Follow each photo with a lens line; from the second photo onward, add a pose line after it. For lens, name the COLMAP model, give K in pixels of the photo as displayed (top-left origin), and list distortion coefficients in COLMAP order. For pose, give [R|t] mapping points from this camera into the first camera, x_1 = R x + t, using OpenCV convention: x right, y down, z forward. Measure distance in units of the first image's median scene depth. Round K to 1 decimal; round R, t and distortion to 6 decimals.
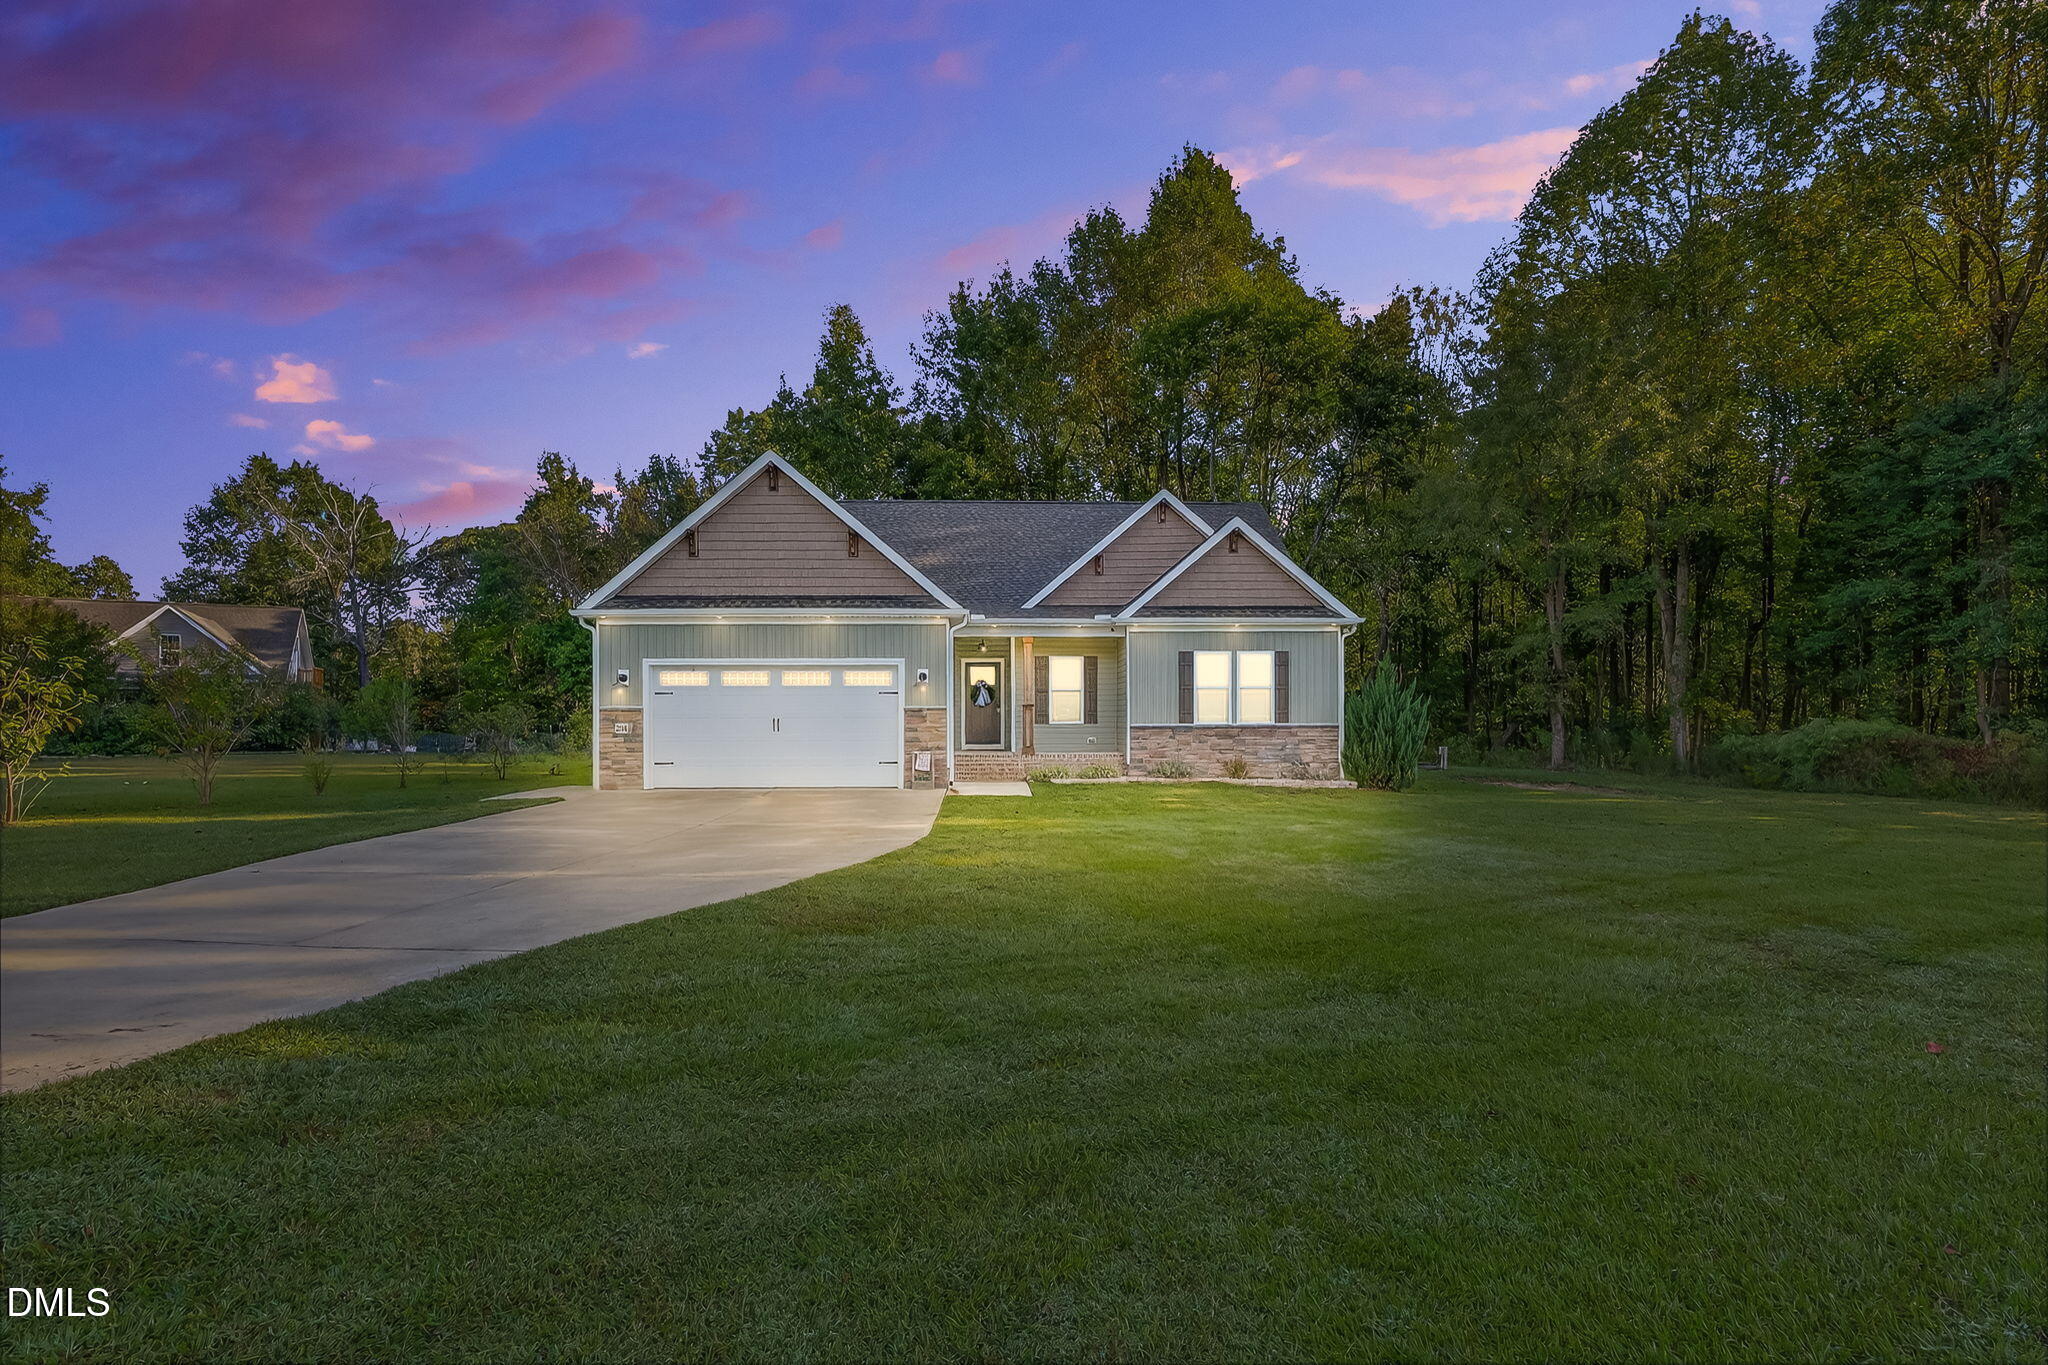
lens RADIAL K [[986.9, 0, 1004.0], [0, 986.9, 694.0], [0, 0, 1]] dist [0.006035, -0.001058]
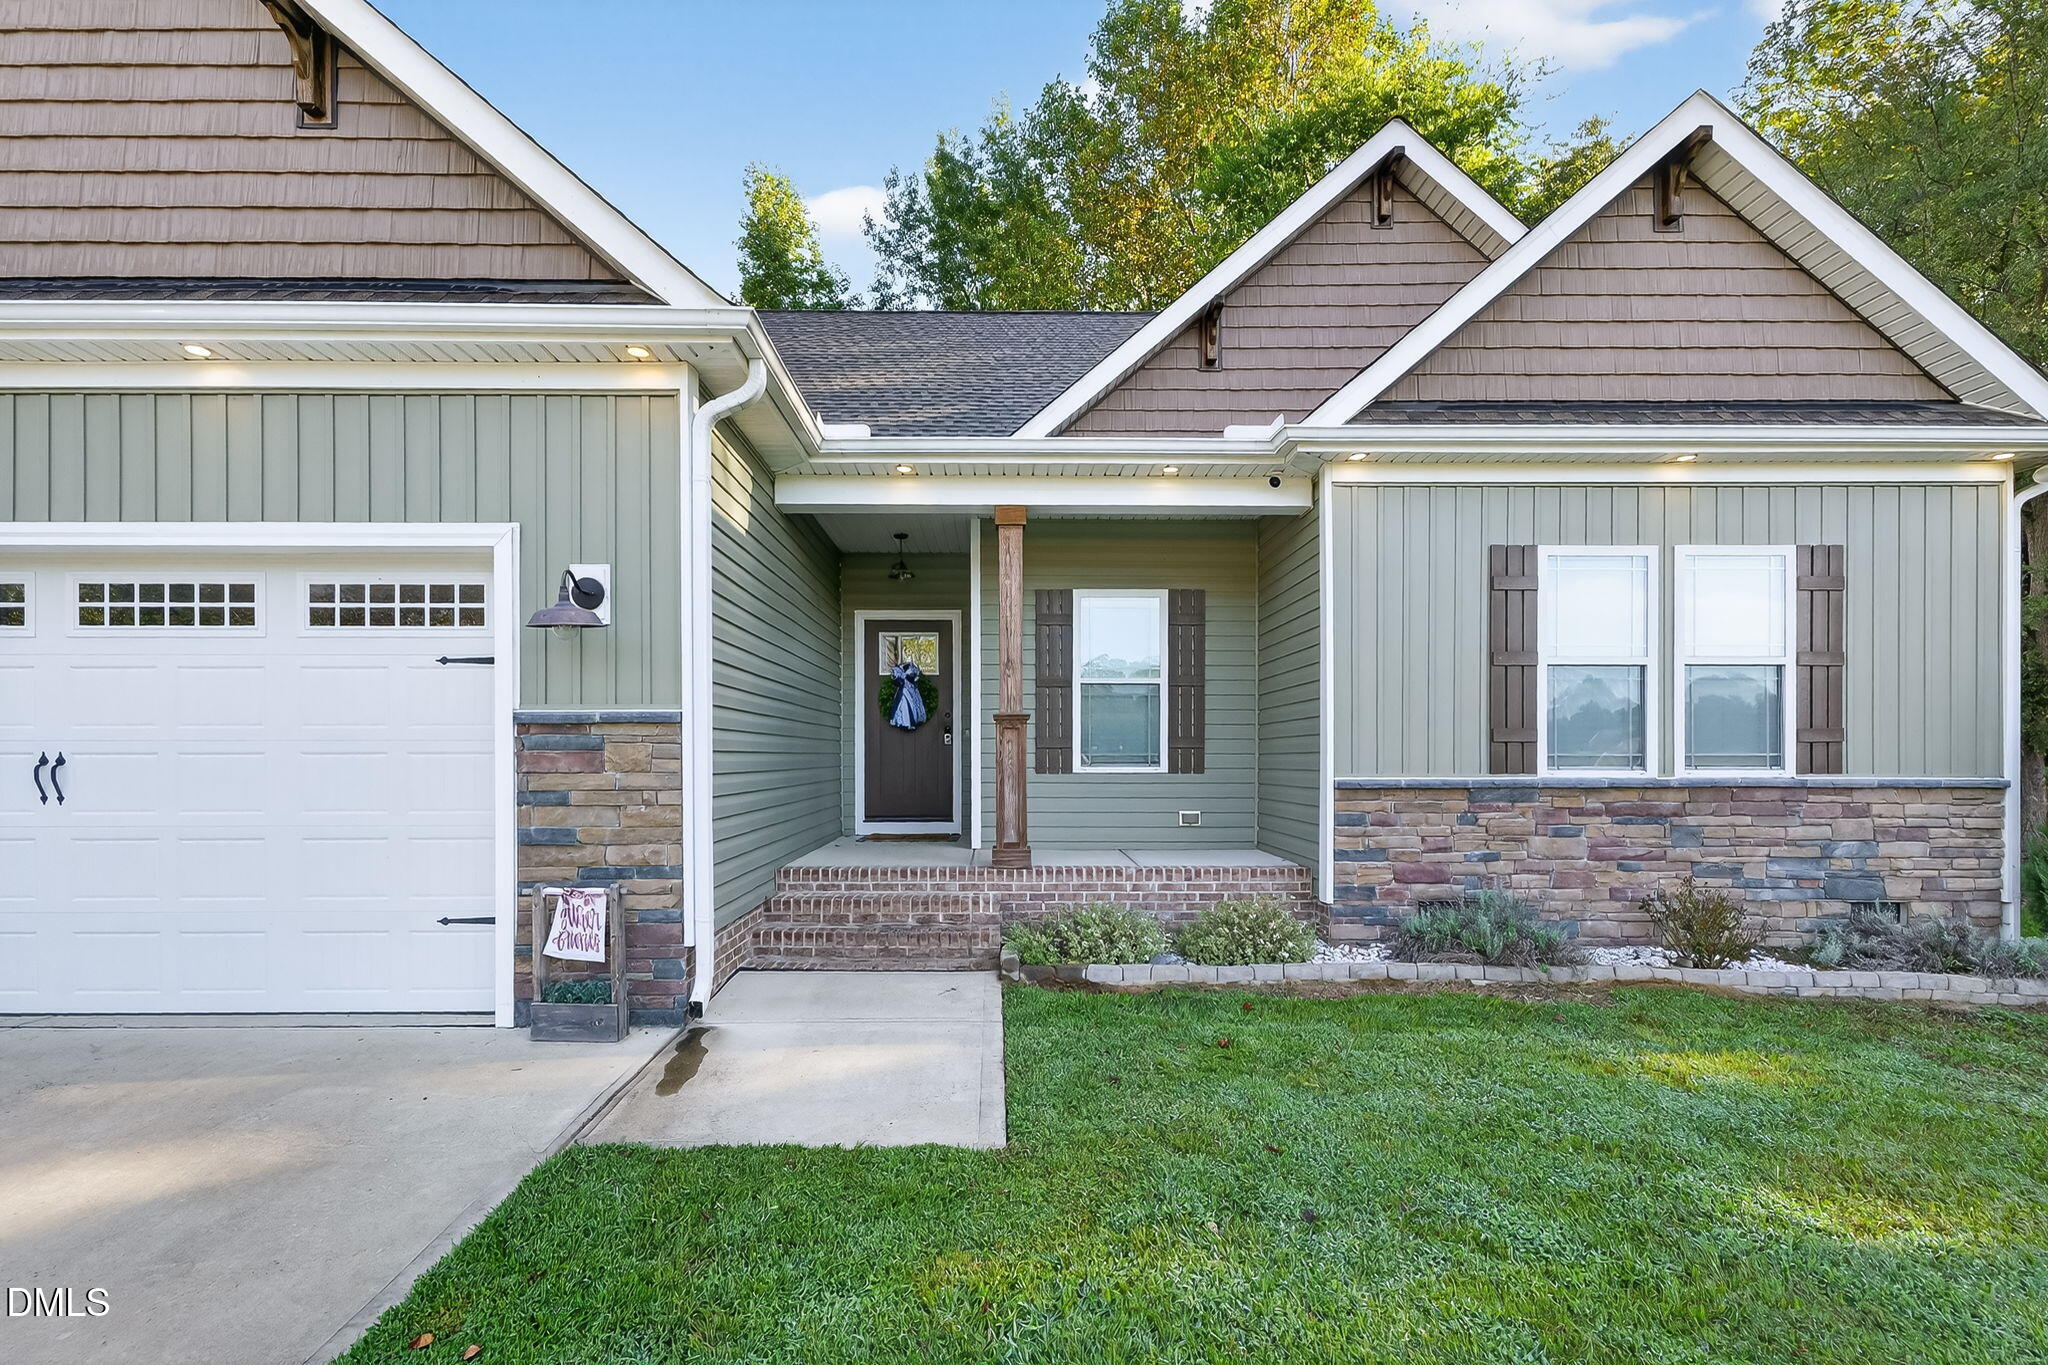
lens RADIAL K [[986.9, 0, 1001.2], [0, 986.9, 754.2], [0, 0, 1]] dist [0.006035, -0.001058]
pose [[0.999853, 0.001602, -0.017059, 0.027000], [-0.001299, 0.999842, 0.017723, 0.018032], [0.017085, -0.017698, 0.999697, 0.679423]]
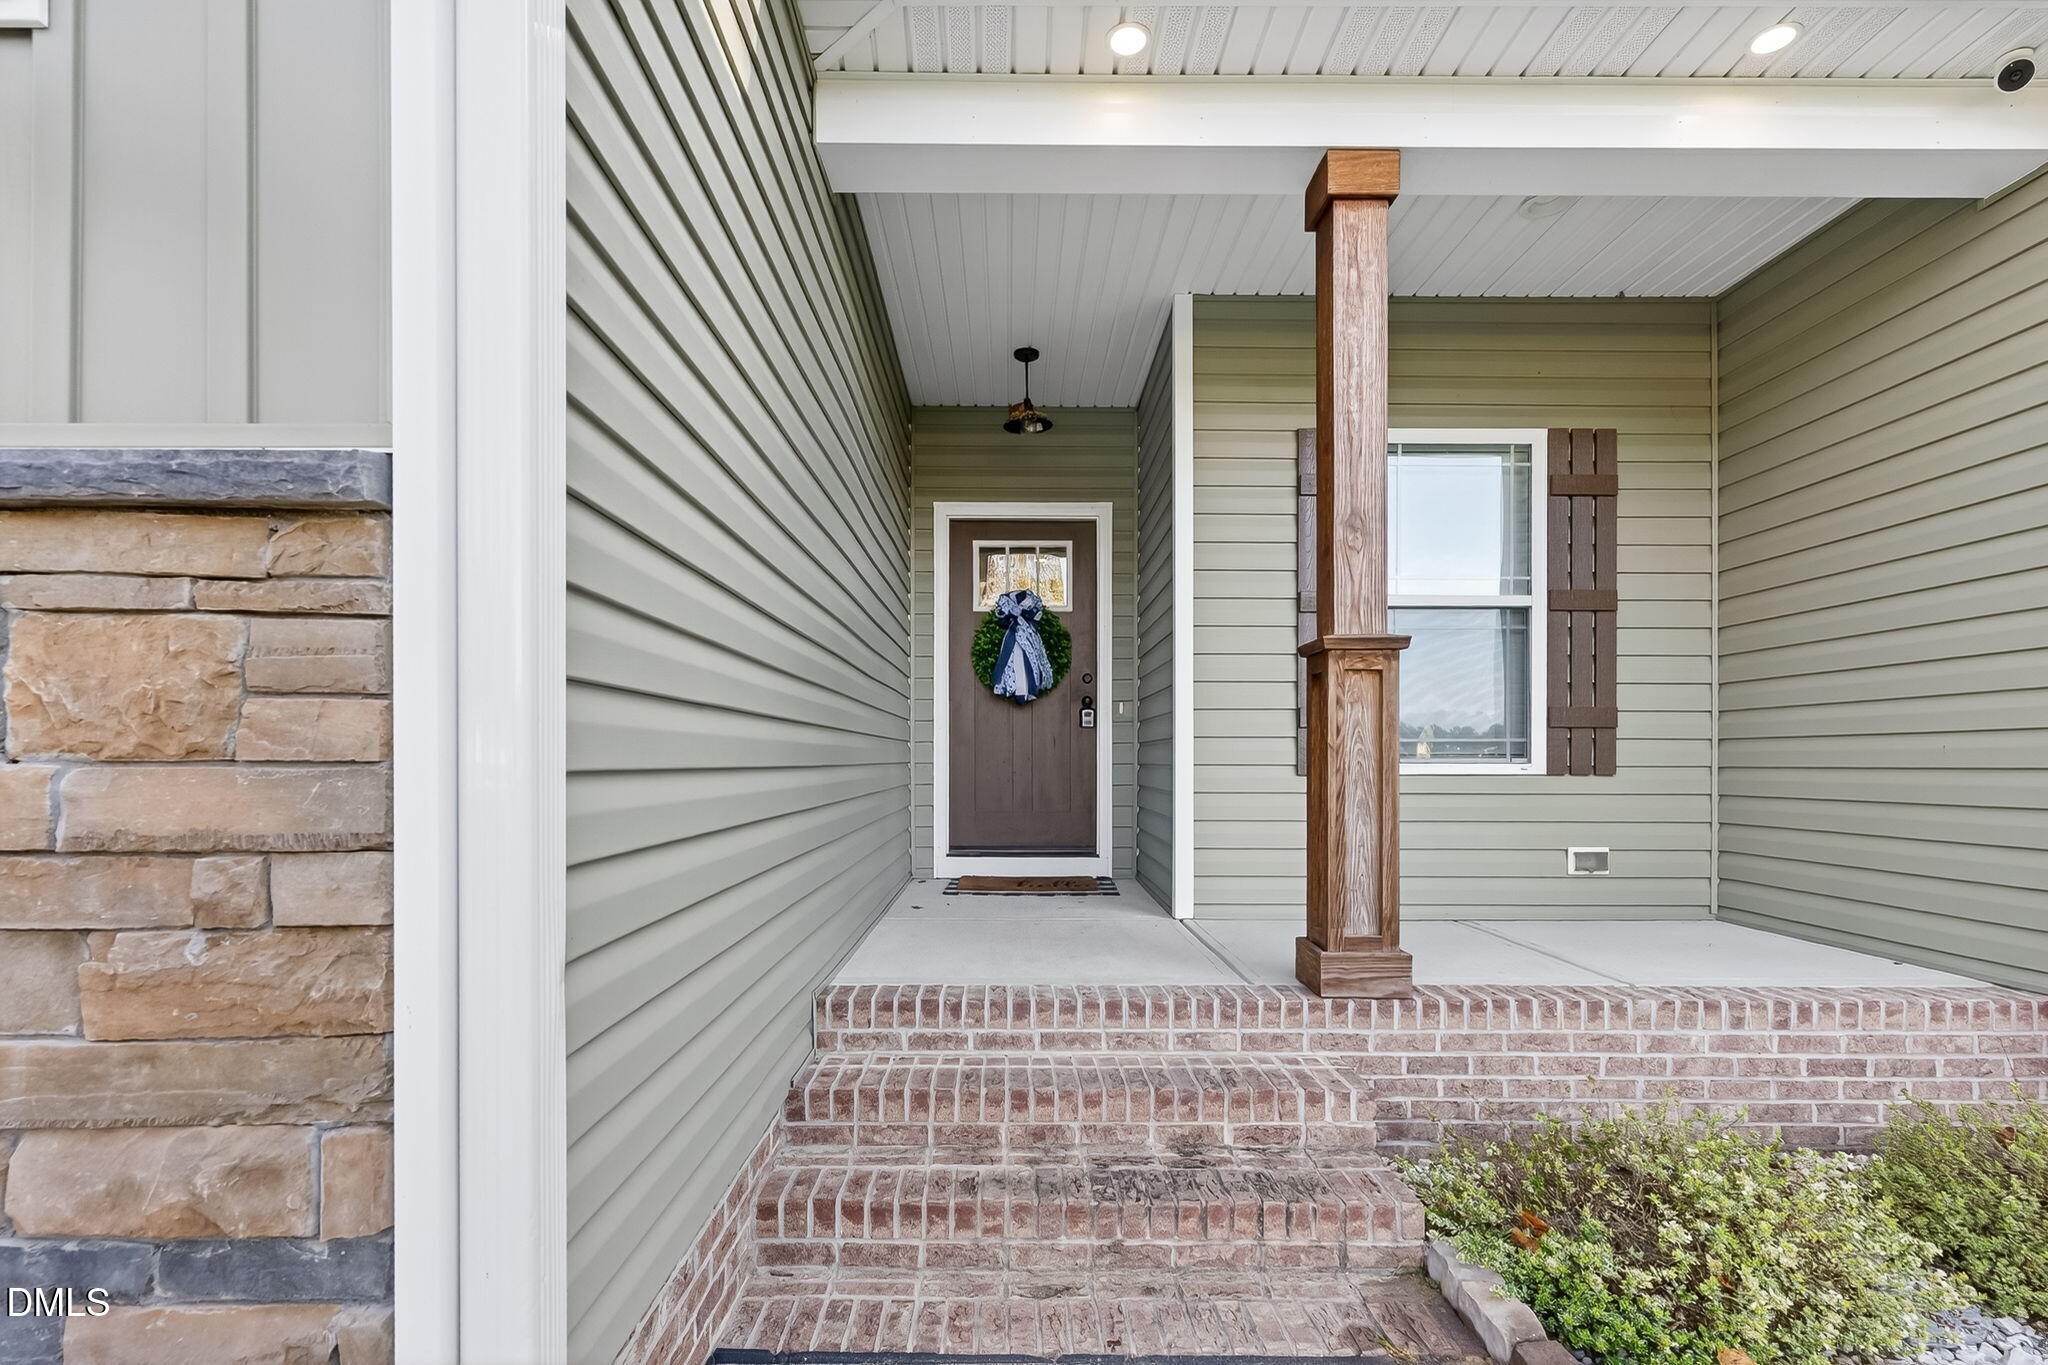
lens RADIAL K [[986.9, 0, 1011.7], [0, 986.9, 753.8], [0, 0, 1]] dist [0.006035, -0.001058]
pose [[0.999821, 0.004263, -0.018411, -0.022617], [-0.003989, 0.999881, 0.014907, 0.025294], [0.018473, -0.014831, 0.999719, 0.865460]]
